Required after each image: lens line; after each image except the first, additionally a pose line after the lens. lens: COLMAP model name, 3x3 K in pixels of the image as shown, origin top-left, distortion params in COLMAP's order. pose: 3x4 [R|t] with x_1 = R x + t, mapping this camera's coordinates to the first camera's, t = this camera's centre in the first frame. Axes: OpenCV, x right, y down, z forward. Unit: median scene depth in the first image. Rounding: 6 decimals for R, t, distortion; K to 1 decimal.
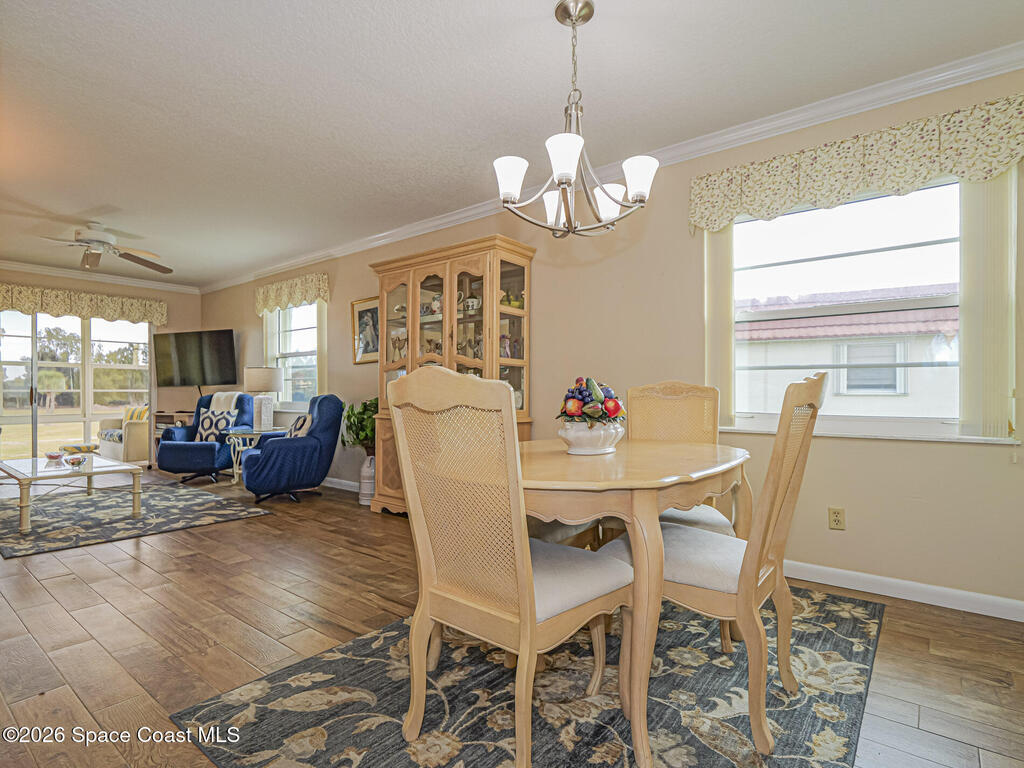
lens RADIAL K [[529.0, 0, 483.4], [0, 529.0, 389.6], [0, 0, 1]] dist [0.002041, 0.000430]
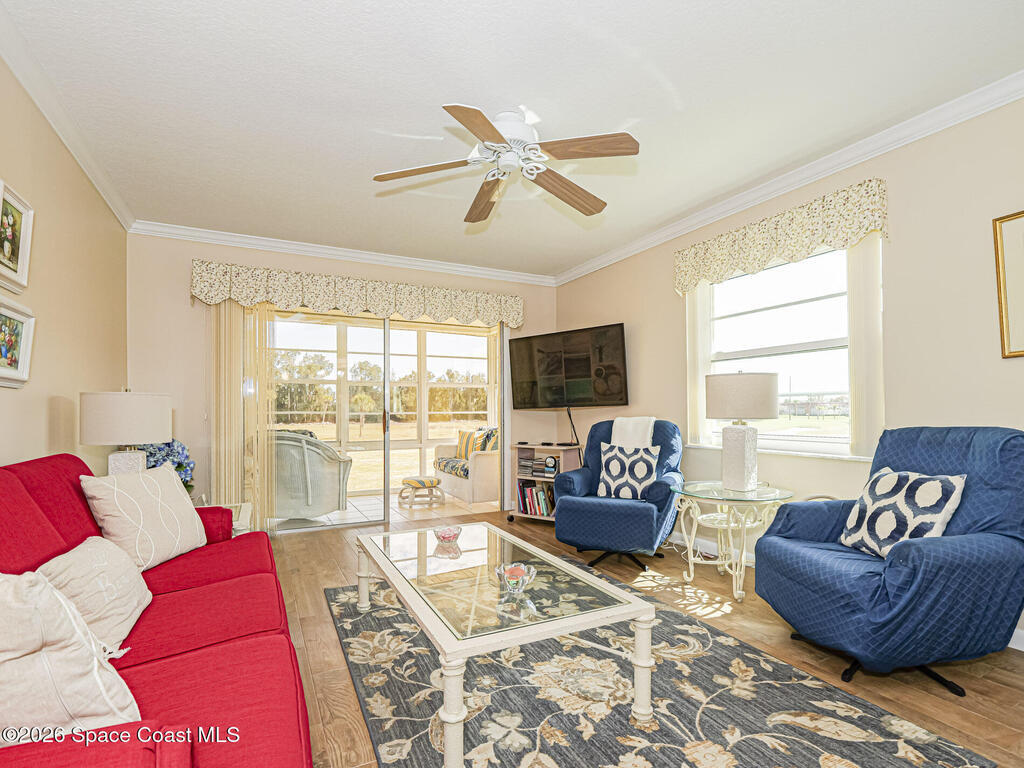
lens RADIAL K [[506.2, 0, 502.6], [0, 506.2, 394.1], [0, 0, 1]] dist [-0.007599, -0.000310]
pose [[0.915171, -0.018067, -0.402660, -0.395548], [0.008059, 0.999615, -0.026535, -0.008126], [0.402985, 0.021039, 0.914965, 0.389494]]
